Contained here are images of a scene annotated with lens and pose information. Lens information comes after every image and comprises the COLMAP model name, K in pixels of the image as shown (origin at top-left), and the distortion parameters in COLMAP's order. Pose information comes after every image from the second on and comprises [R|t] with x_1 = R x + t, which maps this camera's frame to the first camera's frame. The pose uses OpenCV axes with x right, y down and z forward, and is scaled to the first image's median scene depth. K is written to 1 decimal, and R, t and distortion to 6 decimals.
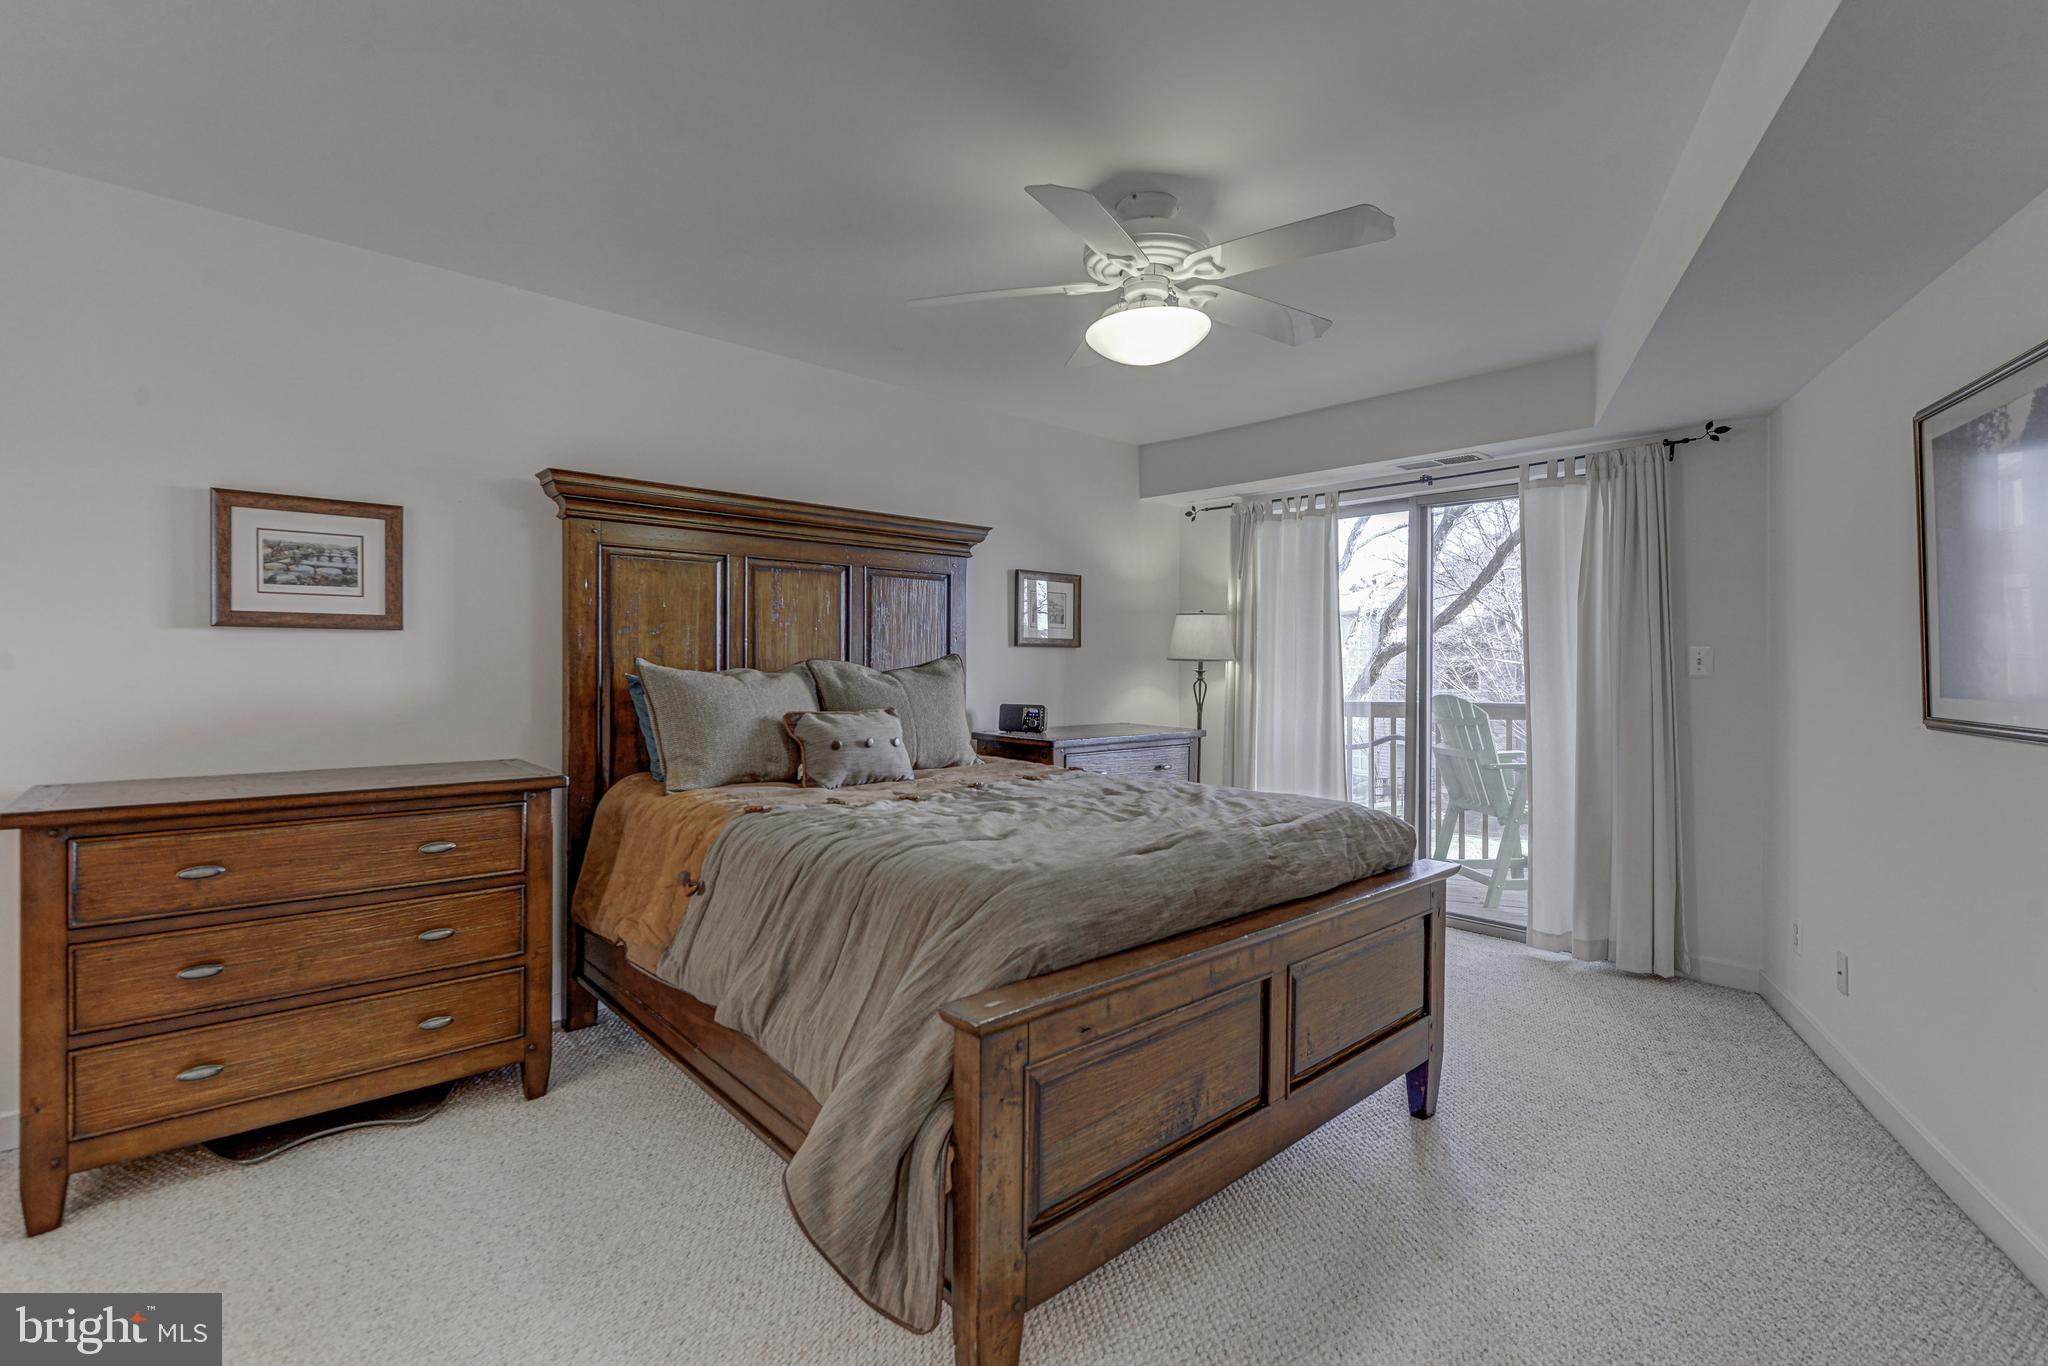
lens RADIAL K [[939.4, 0, 1015.0], [0, 939.4, 663.8], [0, 0, 1]] dist [0.002167, 0.000324]
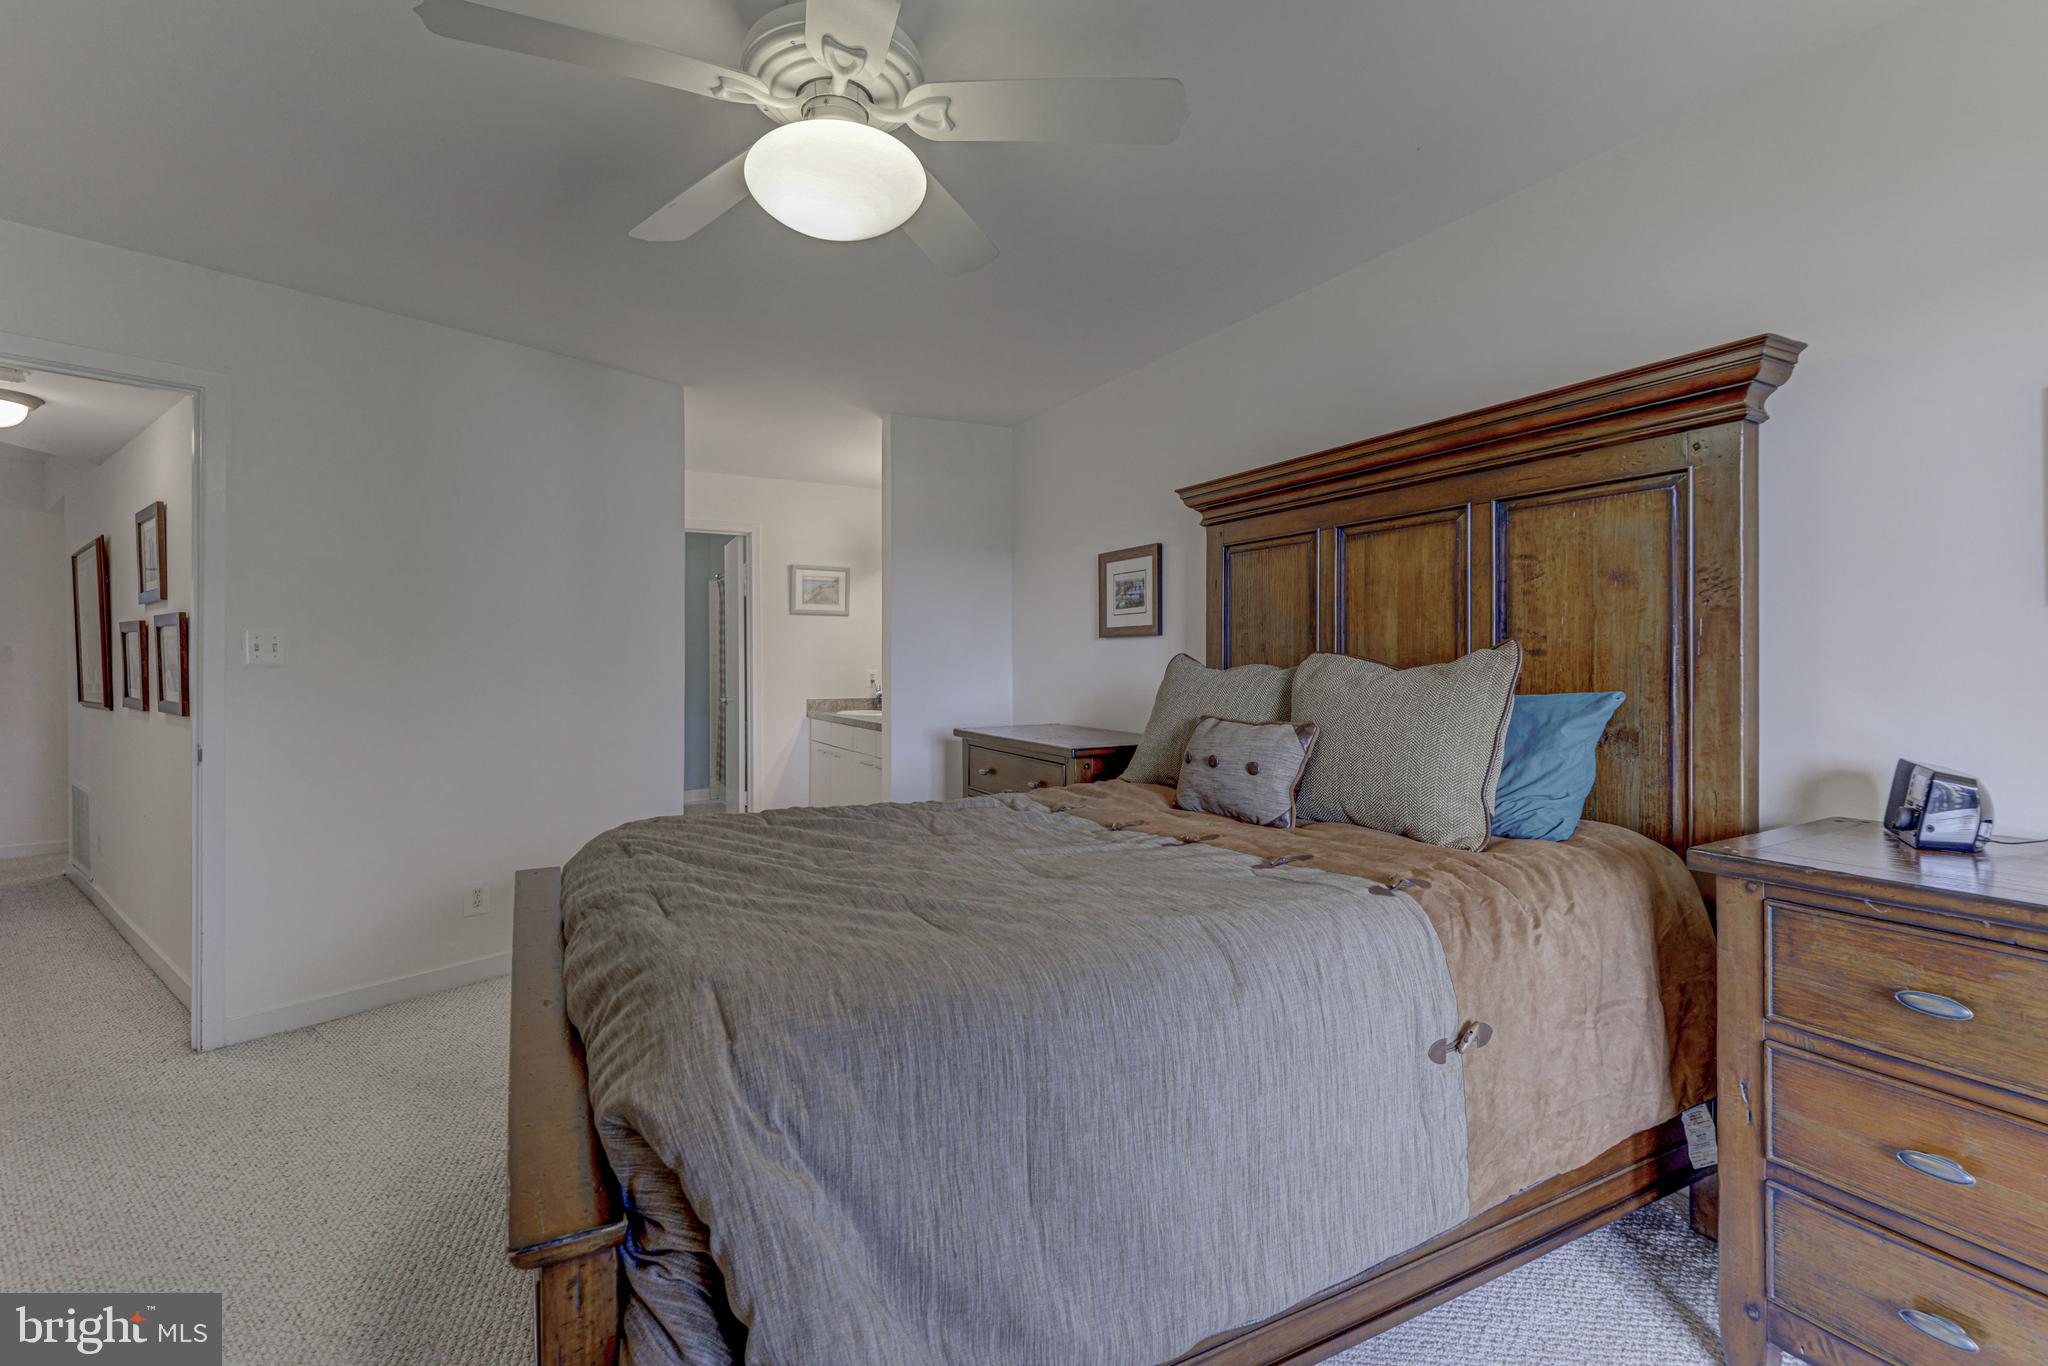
lens RADIAL K [[939.4, 0, 1015.0], [0, 939.4, 663.8], [0, 0, 1]] dist [0.002167, 0.000324]
pose [[-0.252925, 0.000116, -0.967486, 0.501779], [0.001702, 0.999998, -0.000325, 0.003428], [0.967484, -0.001729, -0.252925, 0.827743]]
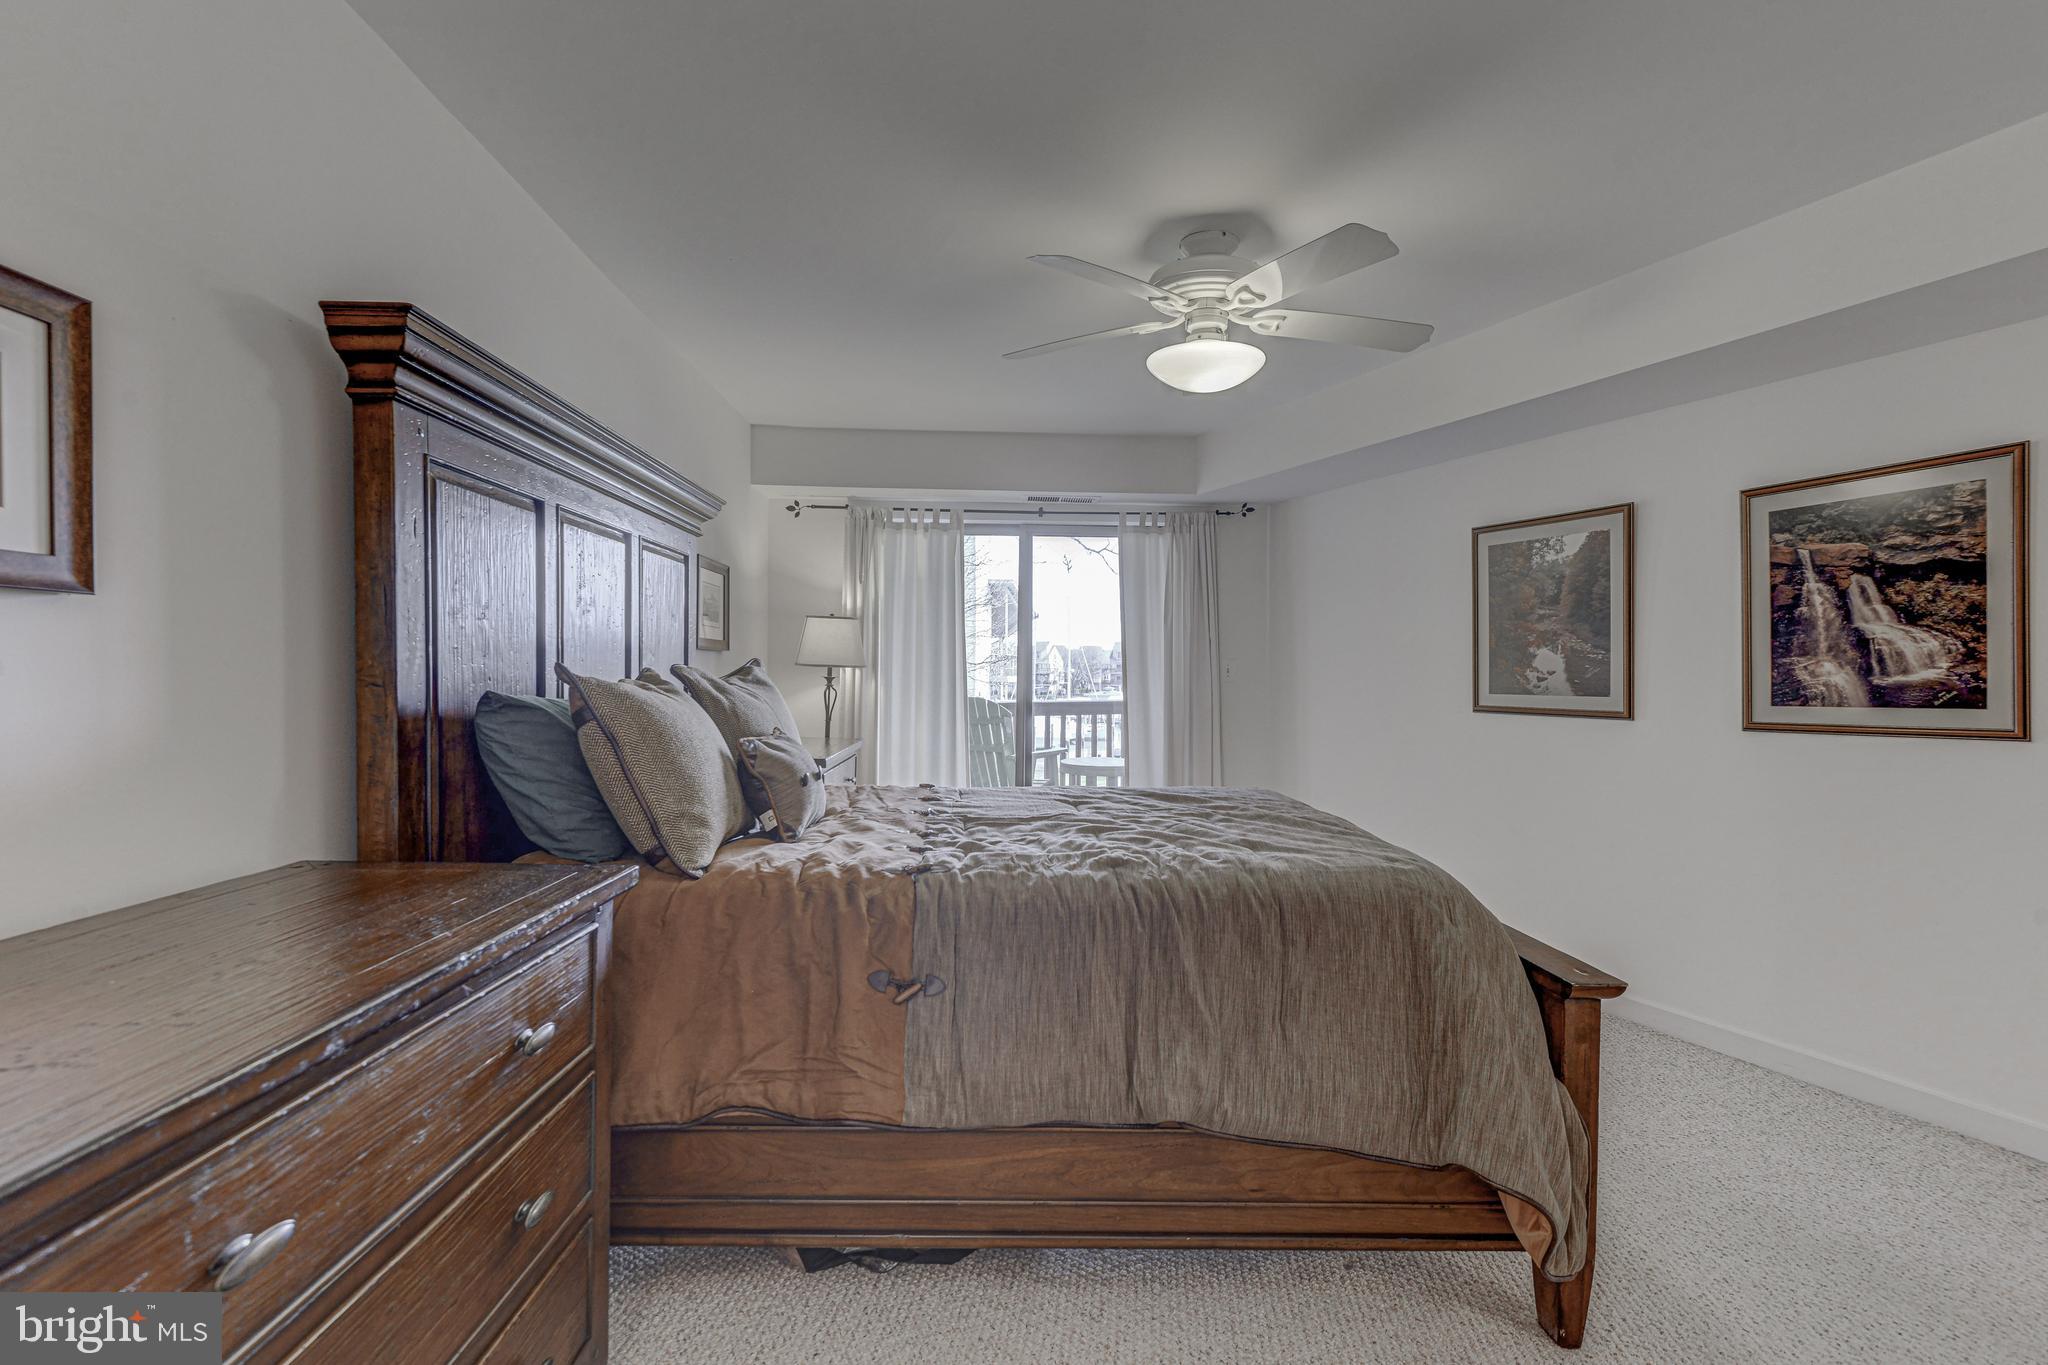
lens RADIAL K [[939.4, 0, 1015.0], [0, 939.4, 663.3], [0, 0, 1]] dist [0.002167, 0.000324]
pose [[0.663726, 0.010889, 0.747897, -0.506191], [-0.010698, 0.999930, -0.005064, -0.004425], [-0.747900, -0.004640, 0.663796, 0.296145]]
